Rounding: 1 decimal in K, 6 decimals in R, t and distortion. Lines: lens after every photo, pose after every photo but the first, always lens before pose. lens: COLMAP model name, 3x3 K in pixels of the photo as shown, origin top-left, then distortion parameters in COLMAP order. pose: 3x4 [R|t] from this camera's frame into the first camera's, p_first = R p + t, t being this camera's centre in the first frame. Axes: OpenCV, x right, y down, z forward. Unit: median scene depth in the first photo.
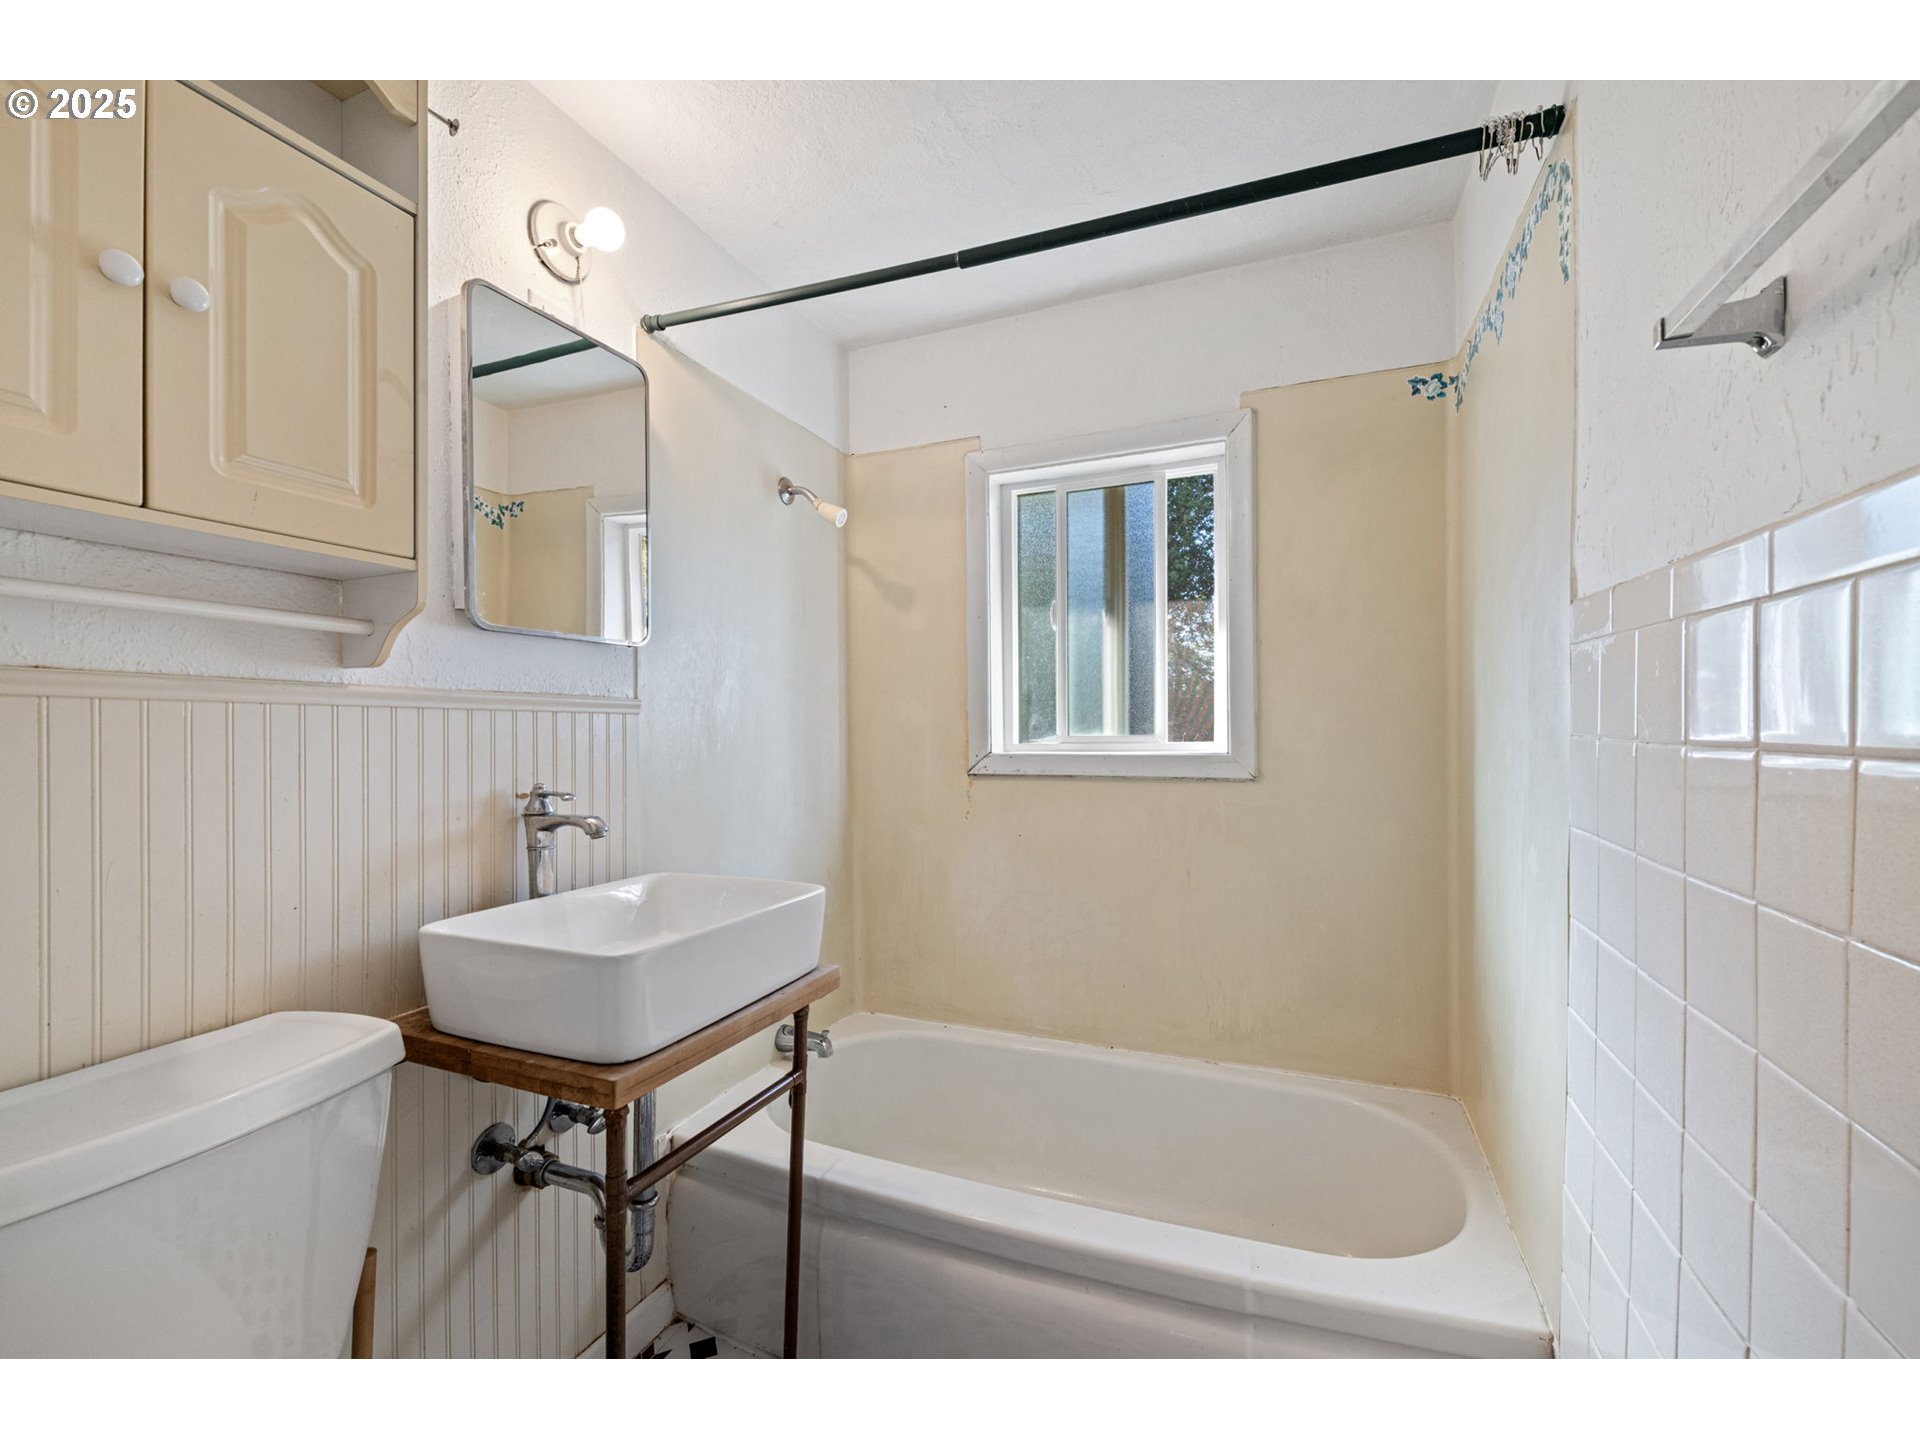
lens RADIAL K [[810.0, 0, 960.1], [0, 810.0, 736.2], [0, 0, 1]] dist [-0.001236, -0.000468]
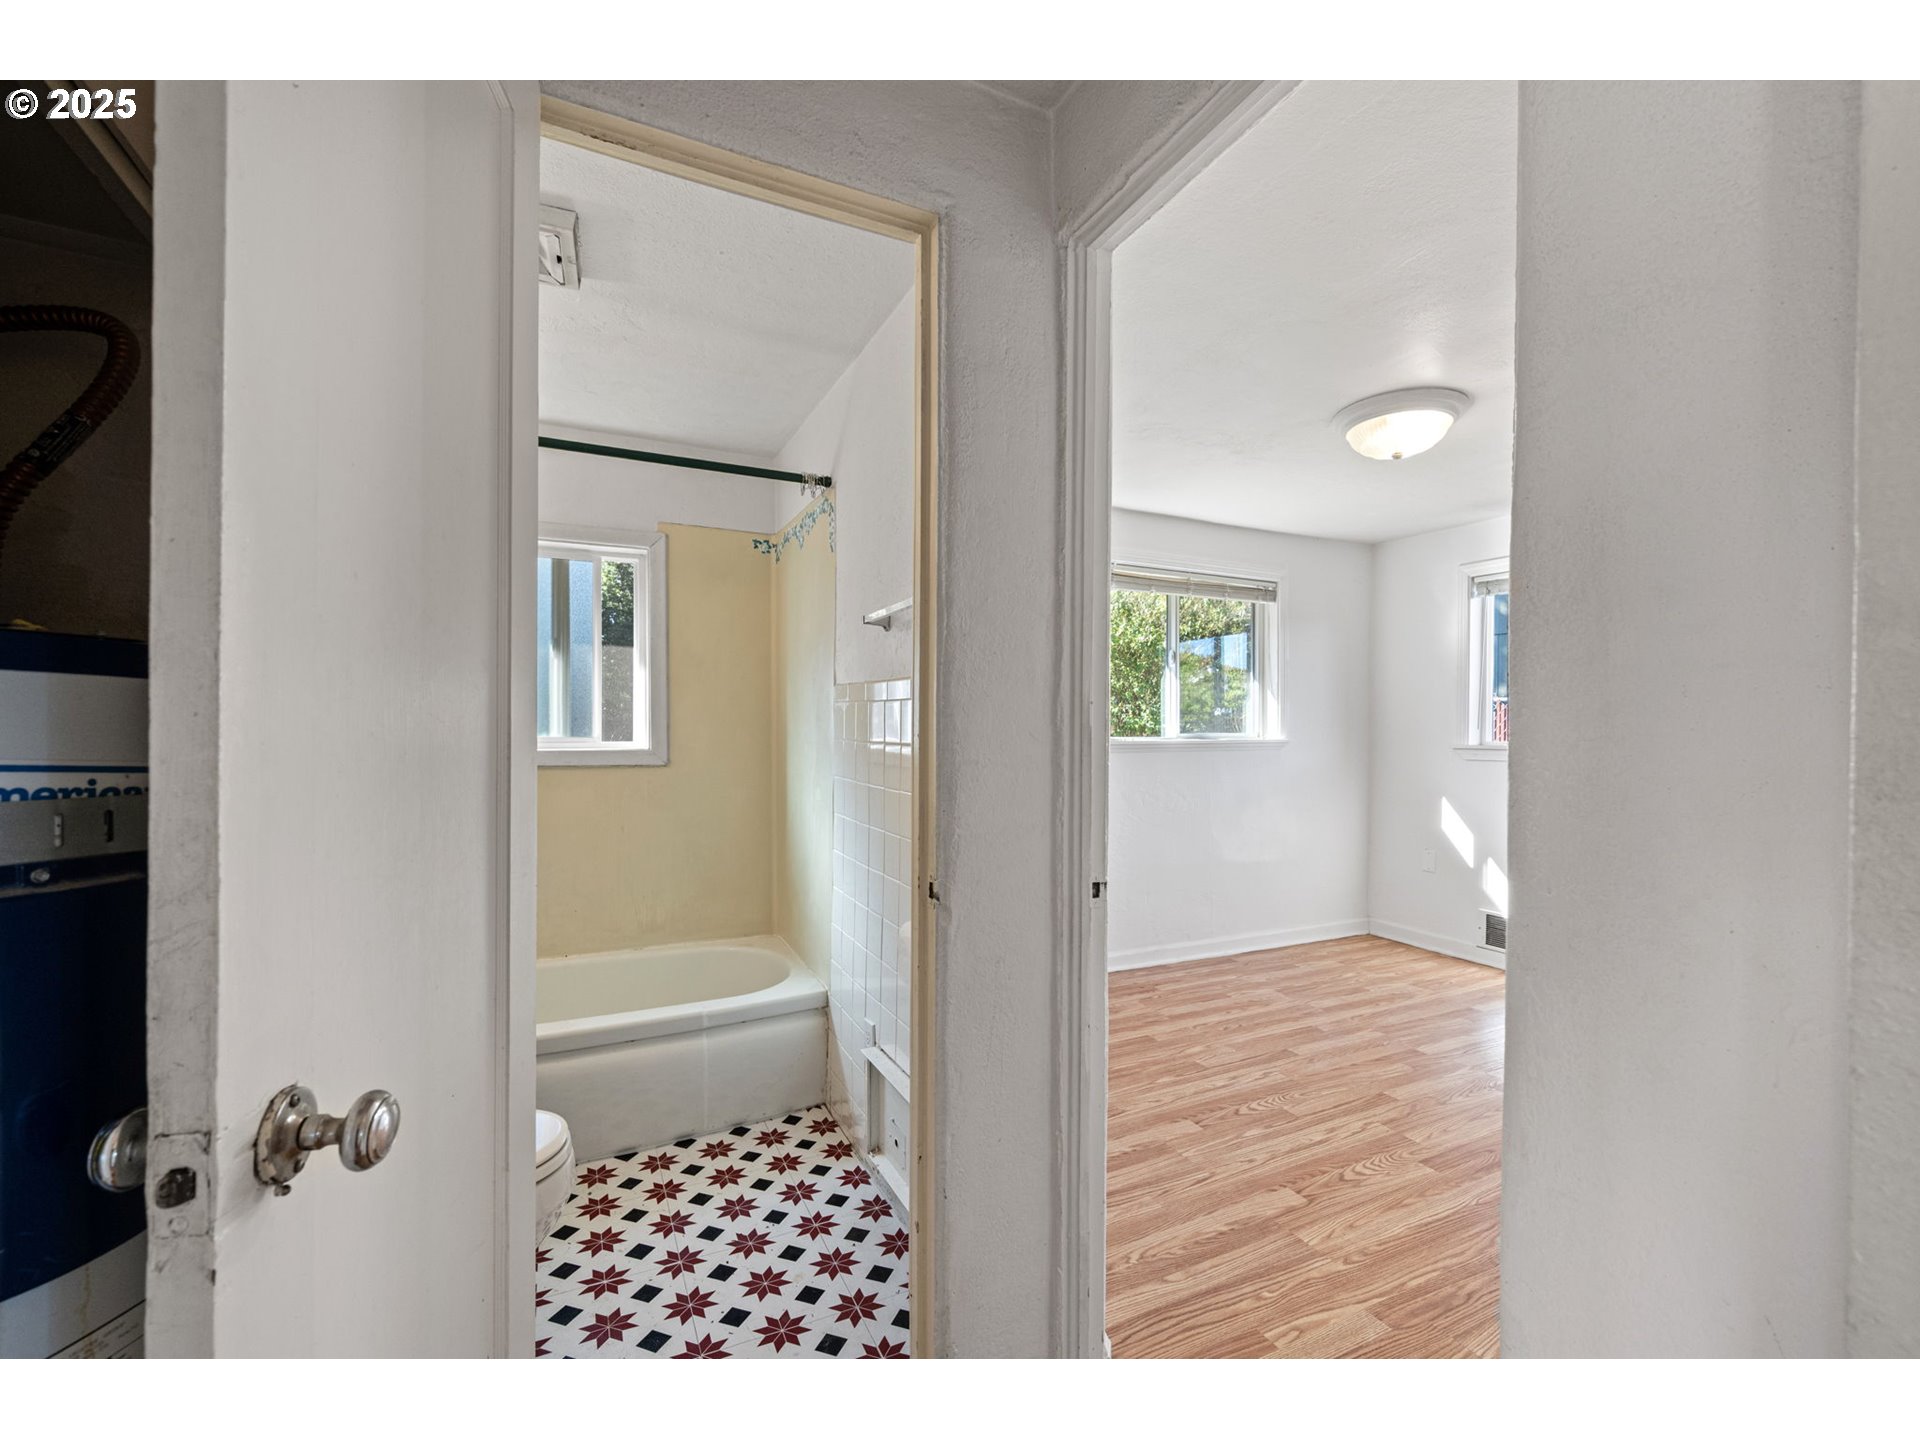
lens RADIAL K [[810.0, 0, 960.1], [0, 810.0, 736.2], [0, 0, 1]] dist [-0.001236, -0.000468]
pose [[0.661849, -0.001131, 0.749637, -0.460096], [-0.002747, 0.999988, 0.003933, -0.011427], [-0.749632, -0.004662, 0.661838, -0.504784]]
